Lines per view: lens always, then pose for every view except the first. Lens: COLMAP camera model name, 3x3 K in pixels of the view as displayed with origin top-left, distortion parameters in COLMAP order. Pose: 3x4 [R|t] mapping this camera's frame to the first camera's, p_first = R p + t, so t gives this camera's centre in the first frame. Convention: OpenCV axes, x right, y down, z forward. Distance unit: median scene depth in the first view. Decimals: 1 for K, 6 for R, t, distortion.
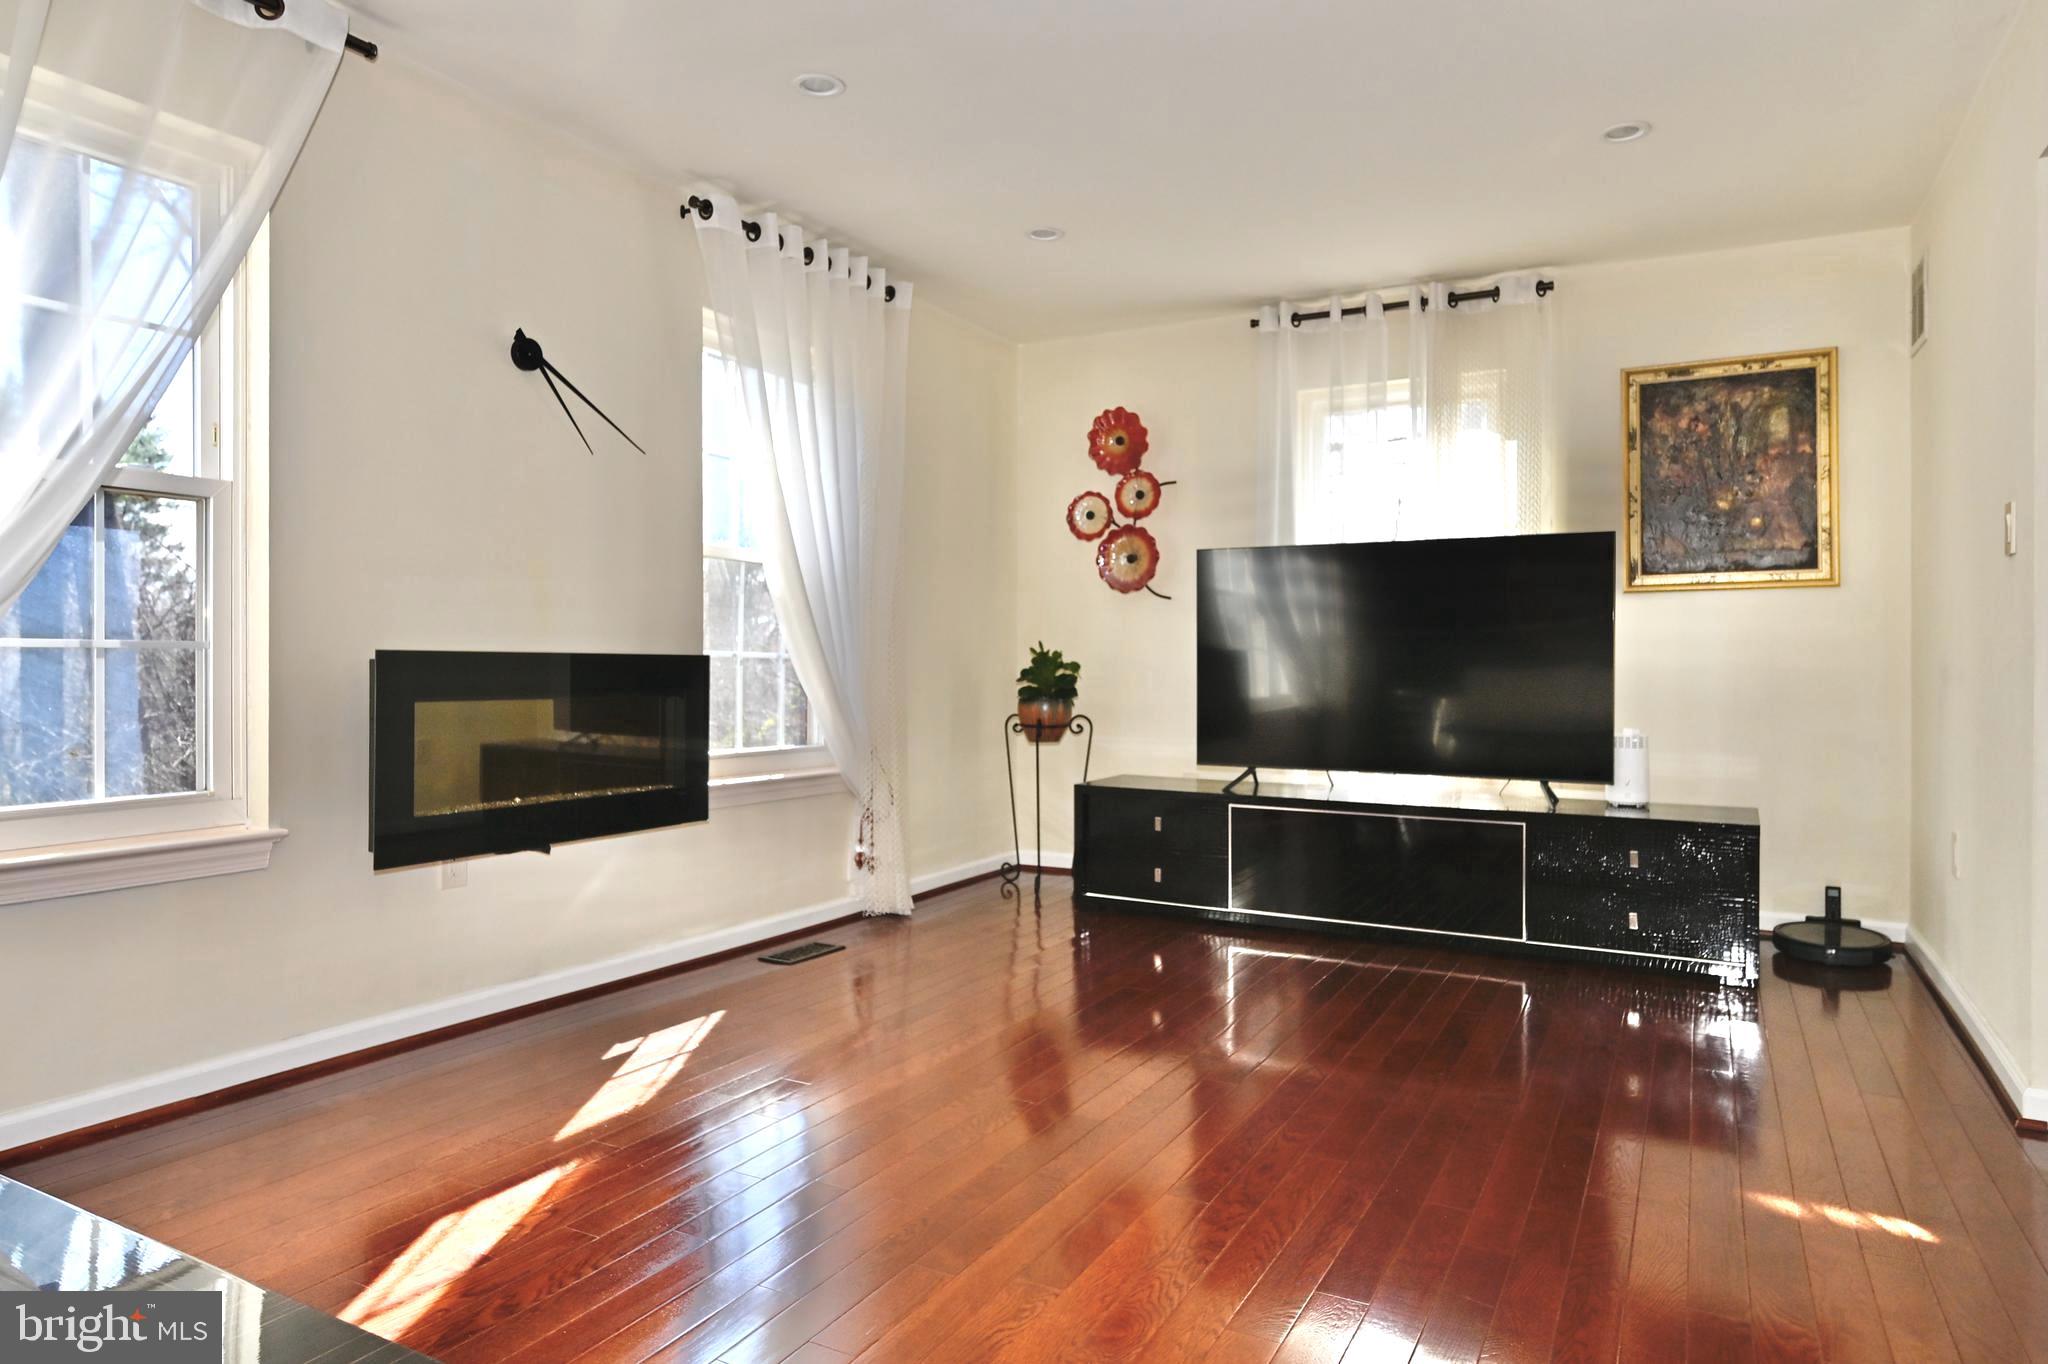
lens RADIAL K [[1259.0, 0, 1024.0], [0, 1259.0, 682.0], [0, 0, 1]] dist [0.001545, 0.000641]
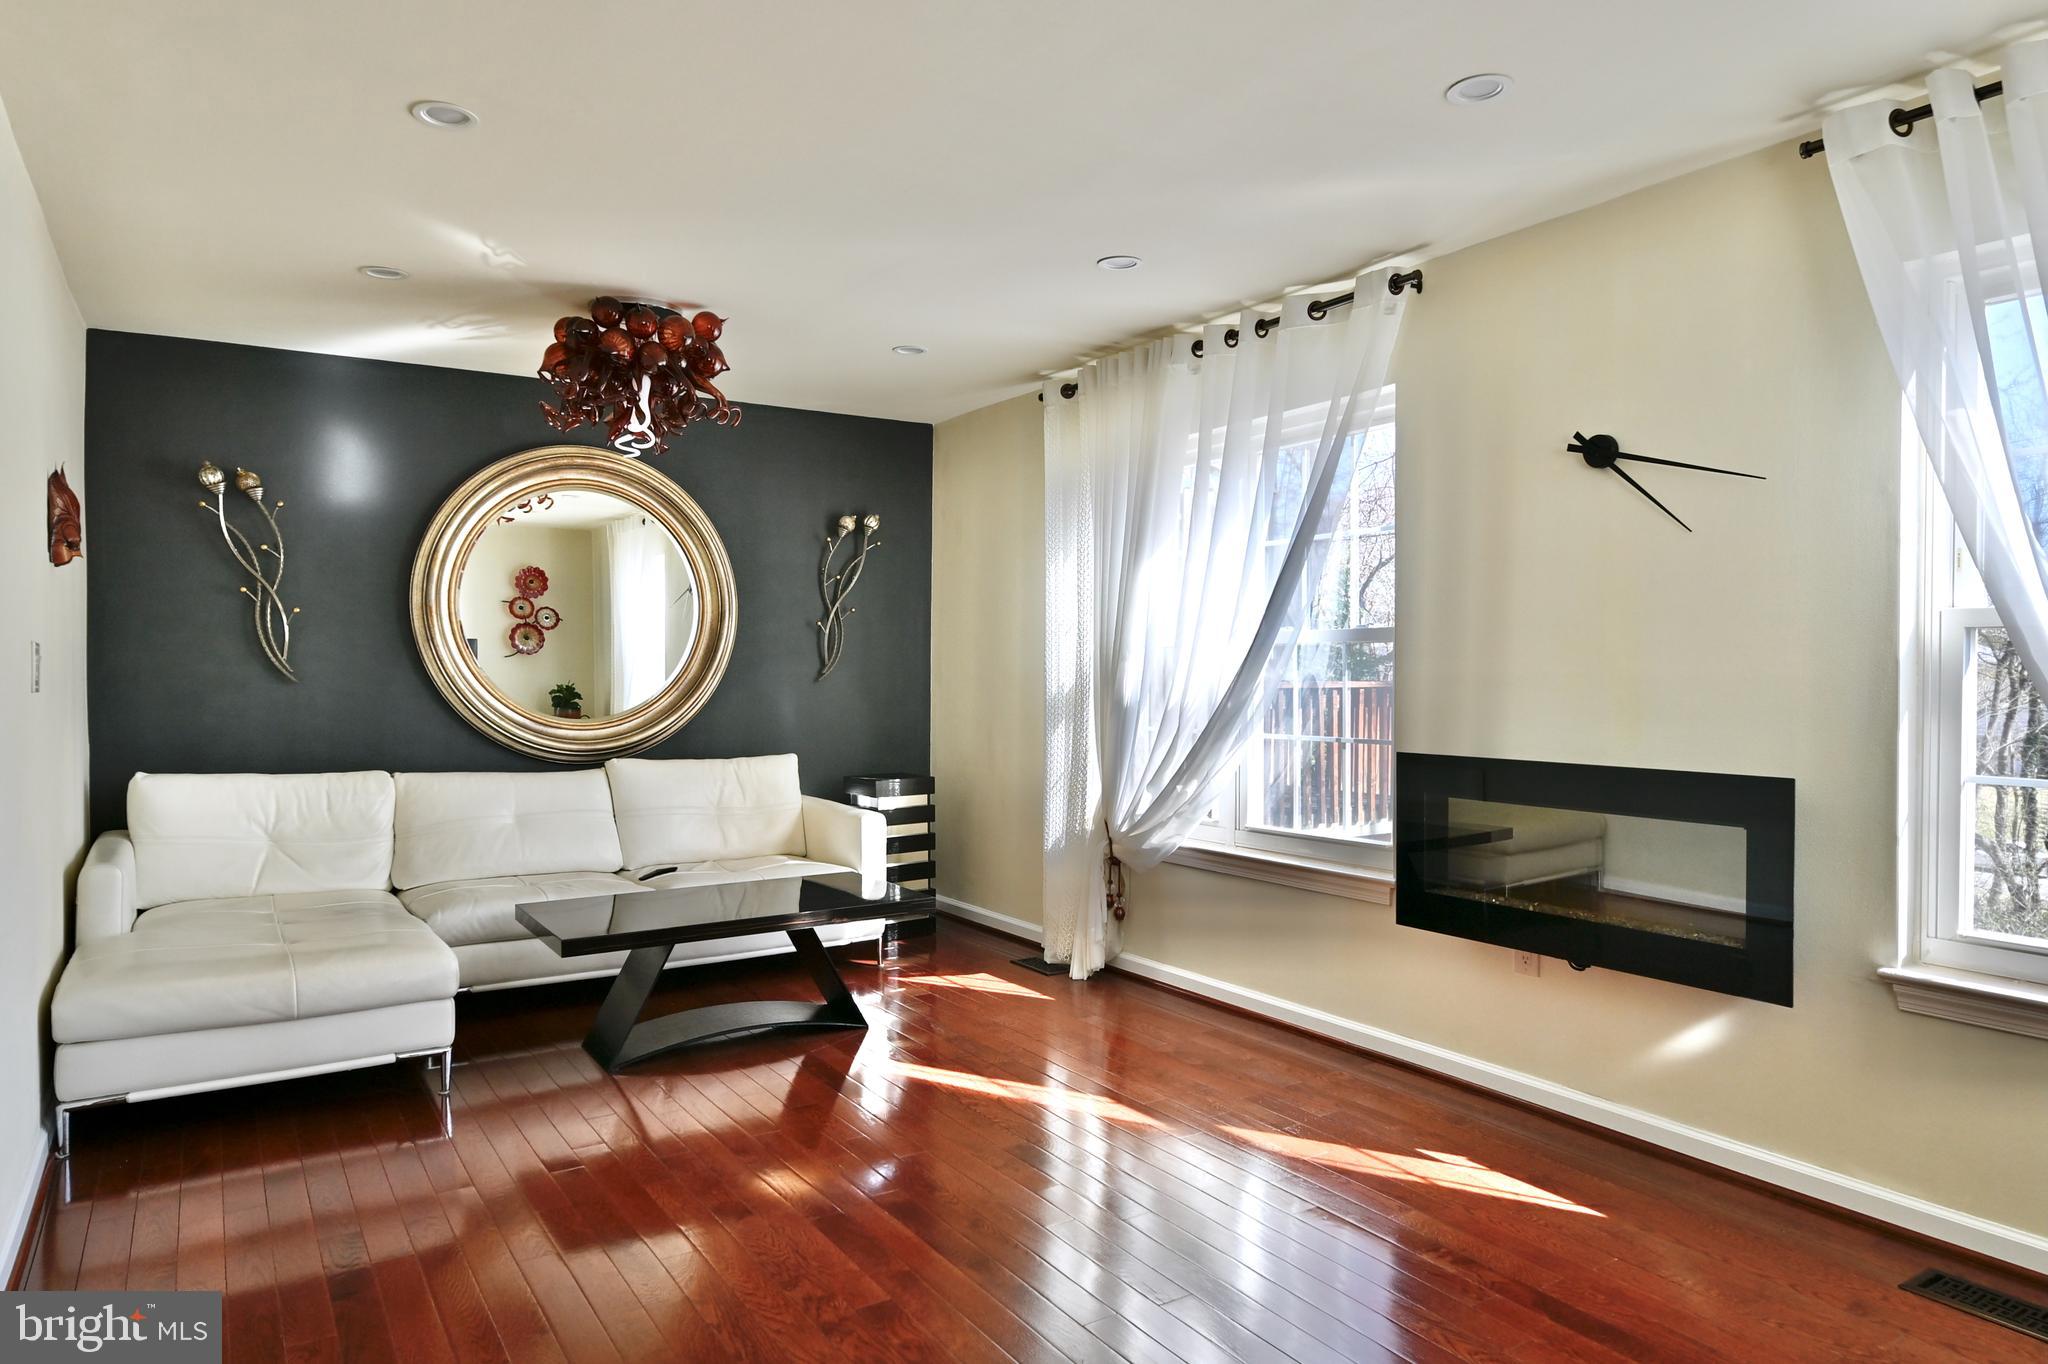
lens RADIAL K [[1259.0, 0, 1024.0], [0, 1259.0, 682.0], [0, 0, 1]] dist [0.001545, 0.000641]
pose [[-0.483782, 0.000720, -0.875188, 0.715964], [-0.011230, 0.999912, 0.007030, -0.092202], [0.875117, 0.013229, -0.483731, 1.163365]]
